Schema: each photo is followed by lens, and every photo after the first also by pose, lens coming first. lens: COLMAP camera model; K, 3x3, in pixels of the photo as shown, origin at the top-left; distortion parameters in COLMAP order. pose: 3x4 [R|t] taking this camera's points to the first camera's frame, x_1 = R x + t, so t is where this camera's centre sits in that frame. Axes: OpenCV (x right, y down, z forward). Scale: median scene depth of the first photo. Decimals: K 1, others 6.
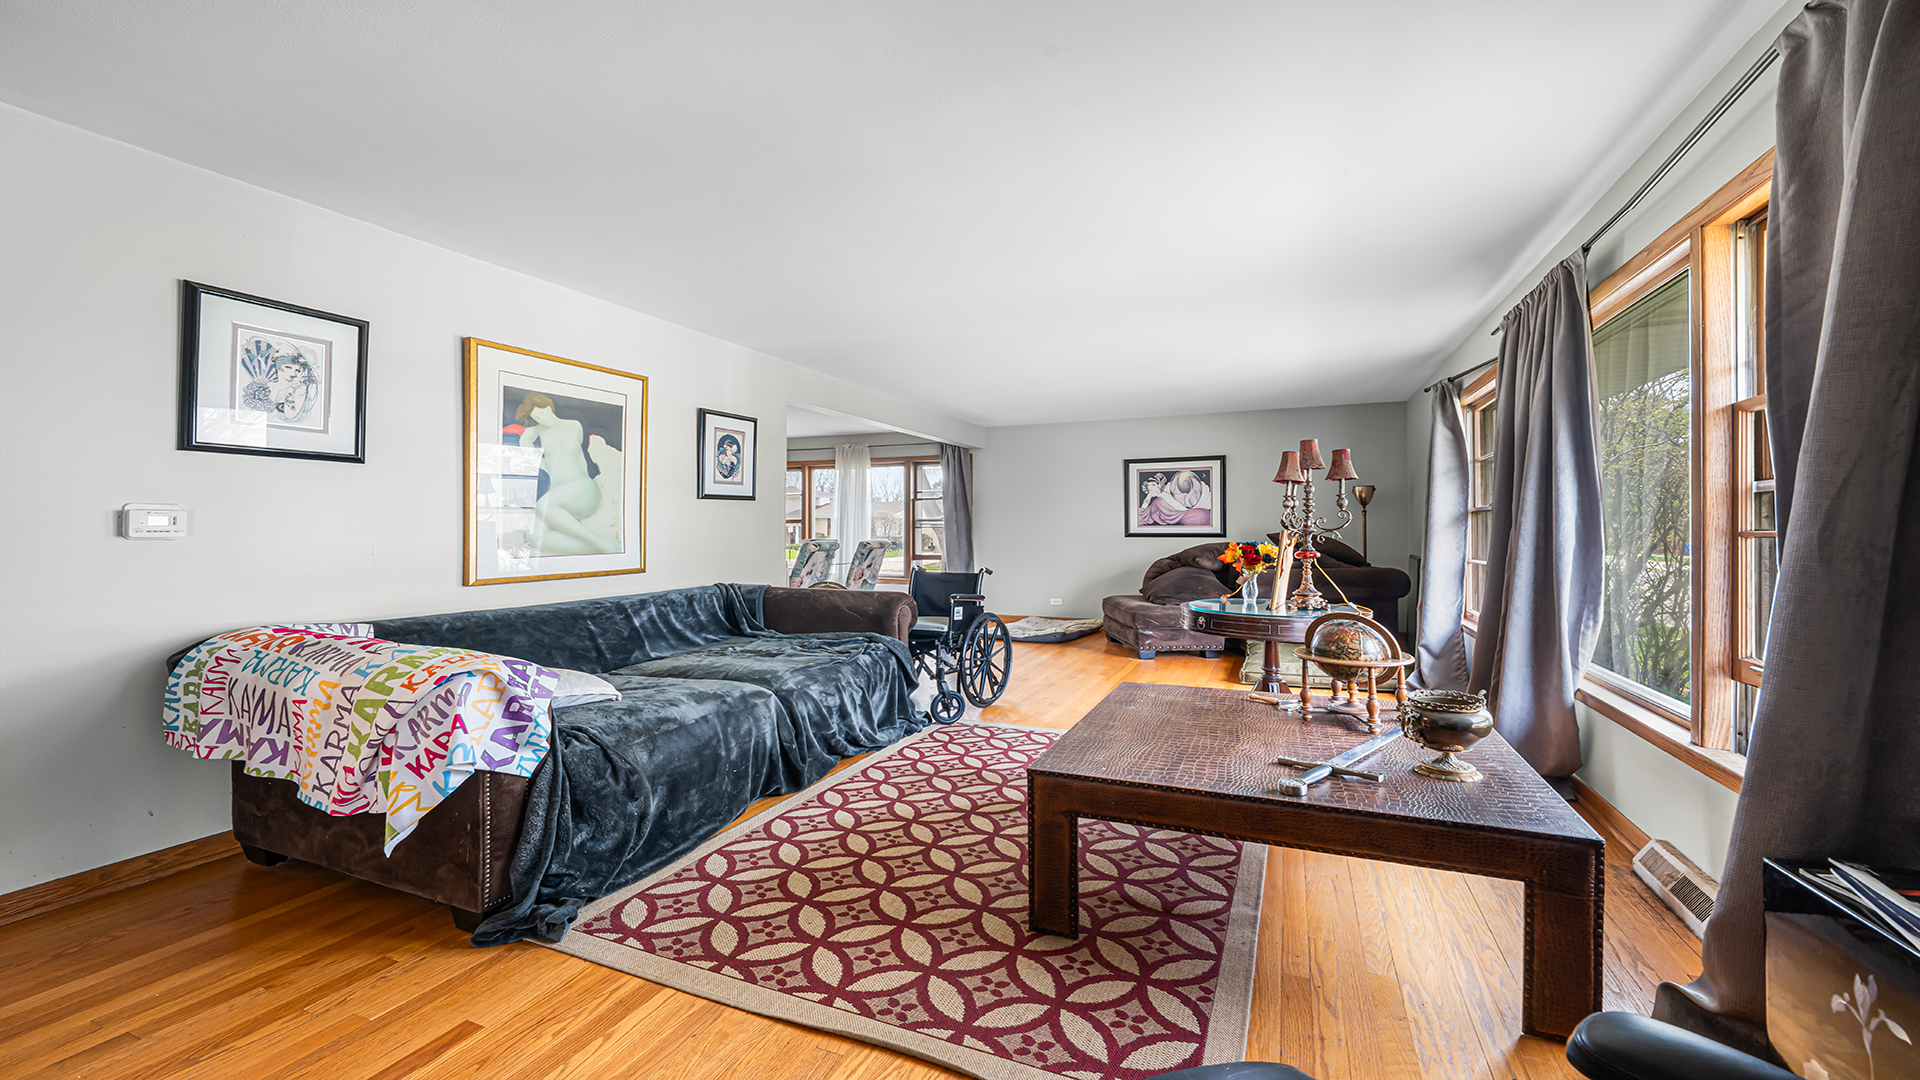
lens RADIAL K [[740.0, 0, 992.0], [0, 740.0, 526.4], [0, 0, 1]] dist [-0.003131, 0.000316]
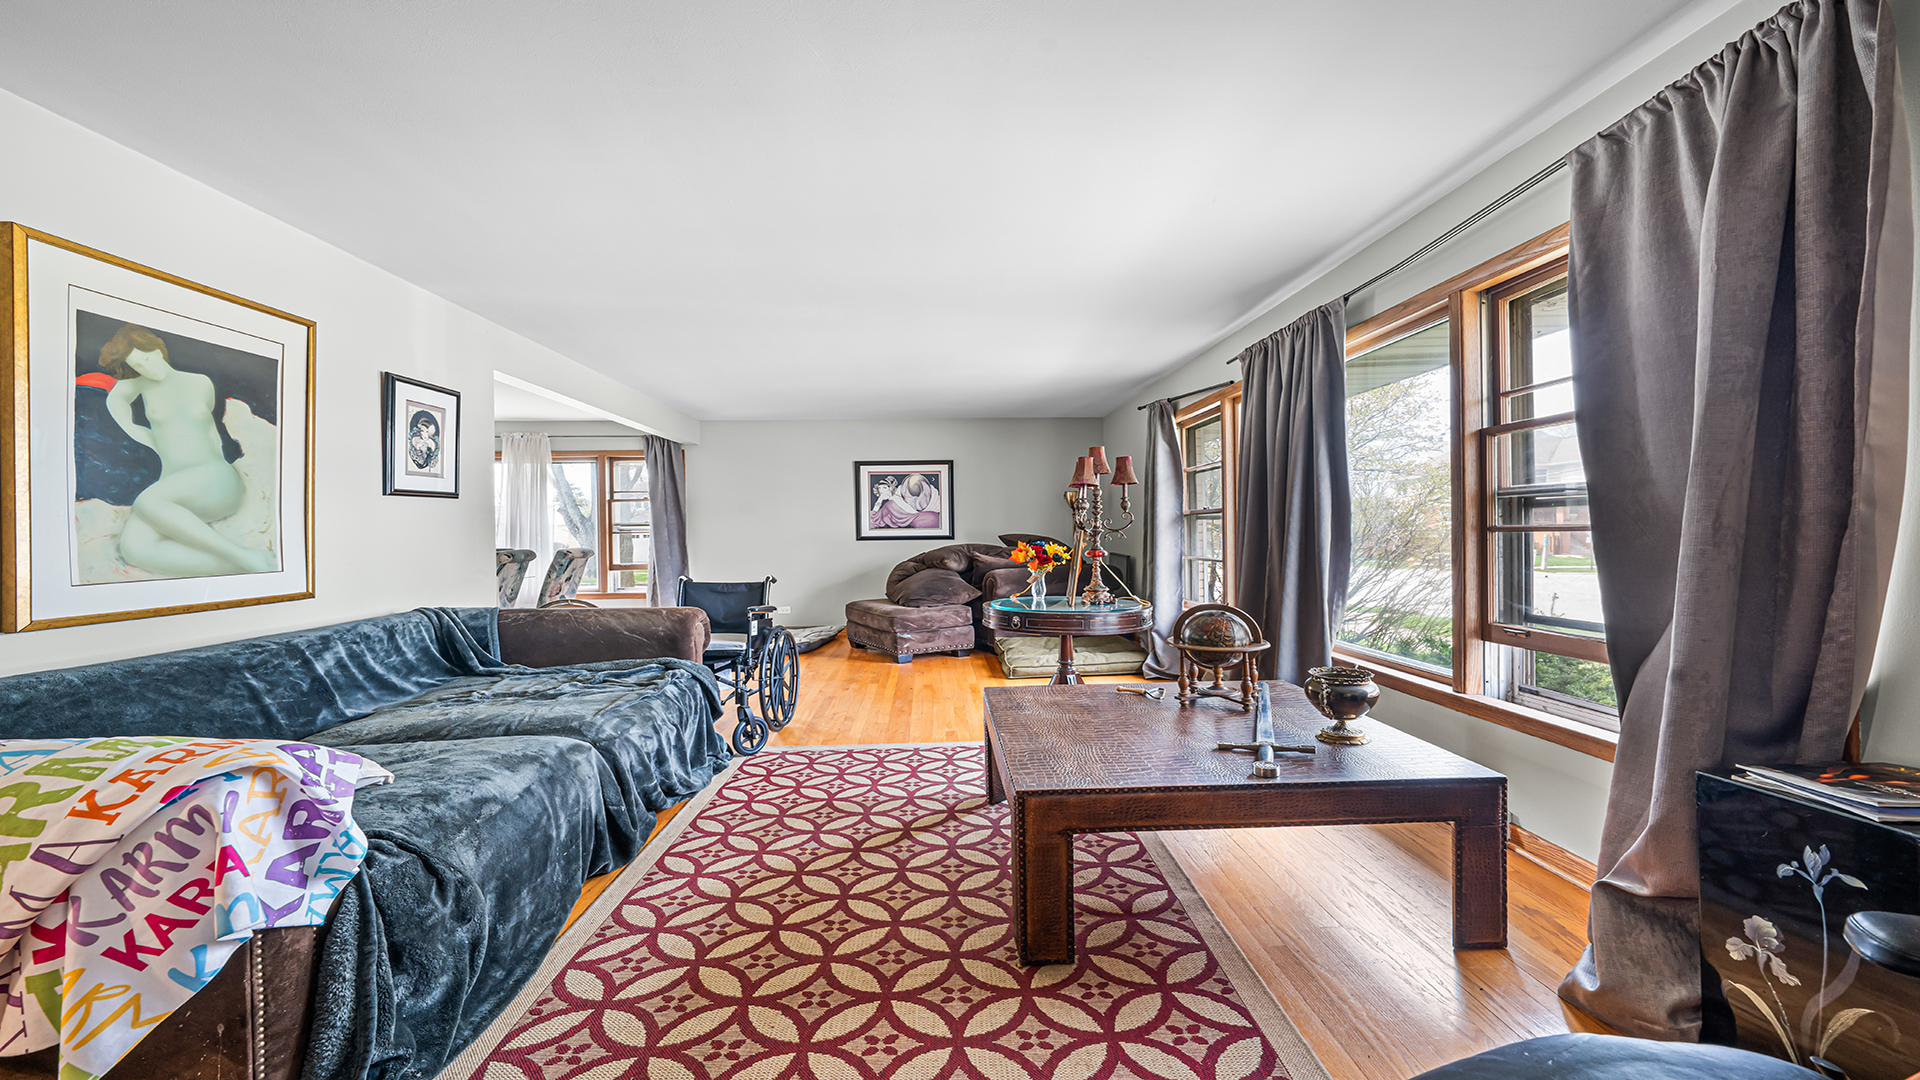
lens RADIAL K [[740.0, 0, 954.3], [0, 740.0, 532.9], [0, 0, 1]] dist [-0.003131, 0.000316]
pose [[0.909949, -0.009427, 0.414614, -0.252975], [0.008310, 0.999955, 0.004499, 0.002489], [-0.414638, -0.000649, 0.909986, 0.126645]]
